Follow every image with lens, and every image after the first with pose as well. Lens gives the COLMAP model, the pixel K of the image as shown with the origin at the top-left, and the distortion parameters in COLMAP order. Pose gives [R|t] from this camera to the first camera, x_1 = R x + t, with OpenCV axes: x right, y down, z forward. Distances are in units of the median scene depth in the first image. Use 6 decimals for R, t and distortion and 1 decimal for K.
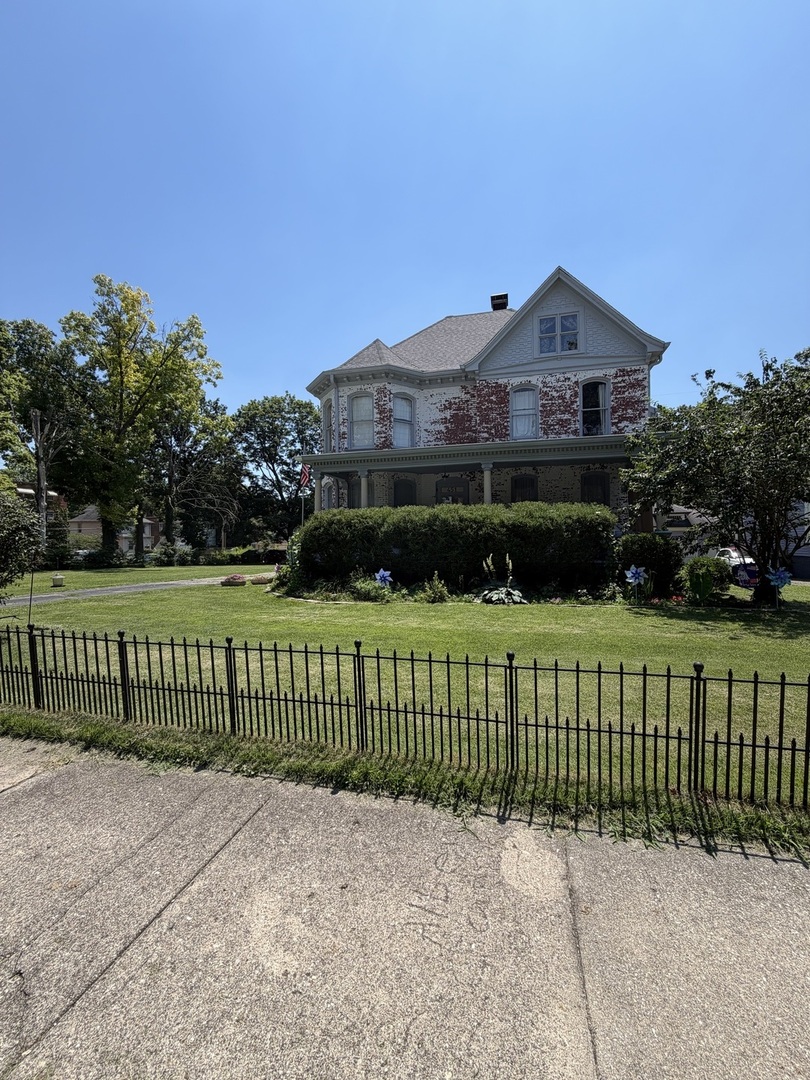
lens RADIAL K [[429.2, 0, 406.2], [0, 429.2, 539.4], [0, 0, 1]] dist [-0.003730, -0.000260]
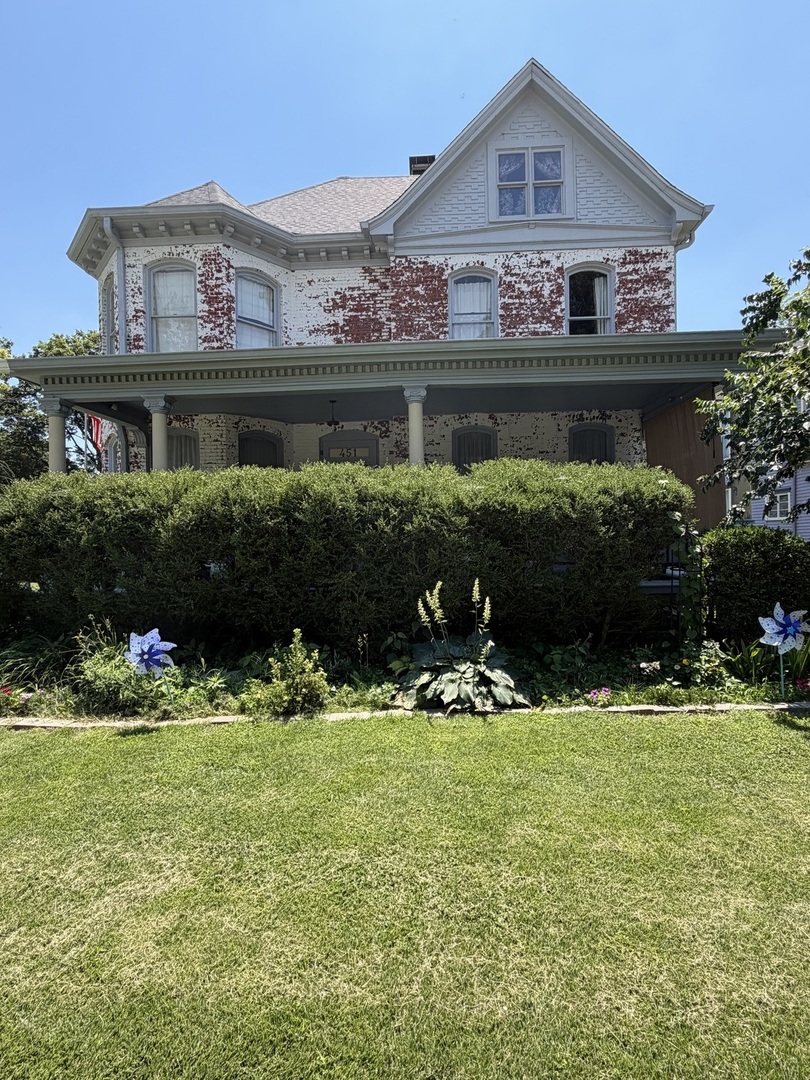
lens RADIAL K [[504.6, 0, 404.7], [0, 504.6, 535.4], [0, 0, 1]] dist [-0.001764, -0.000129]
pose [[0.980195, -0.008159, 0.197865, 0.054095], [0.009446, 0.999940, -0.005561, -0.003987], [-0.197808, 0.007320, 0.980213, 0.386183]]
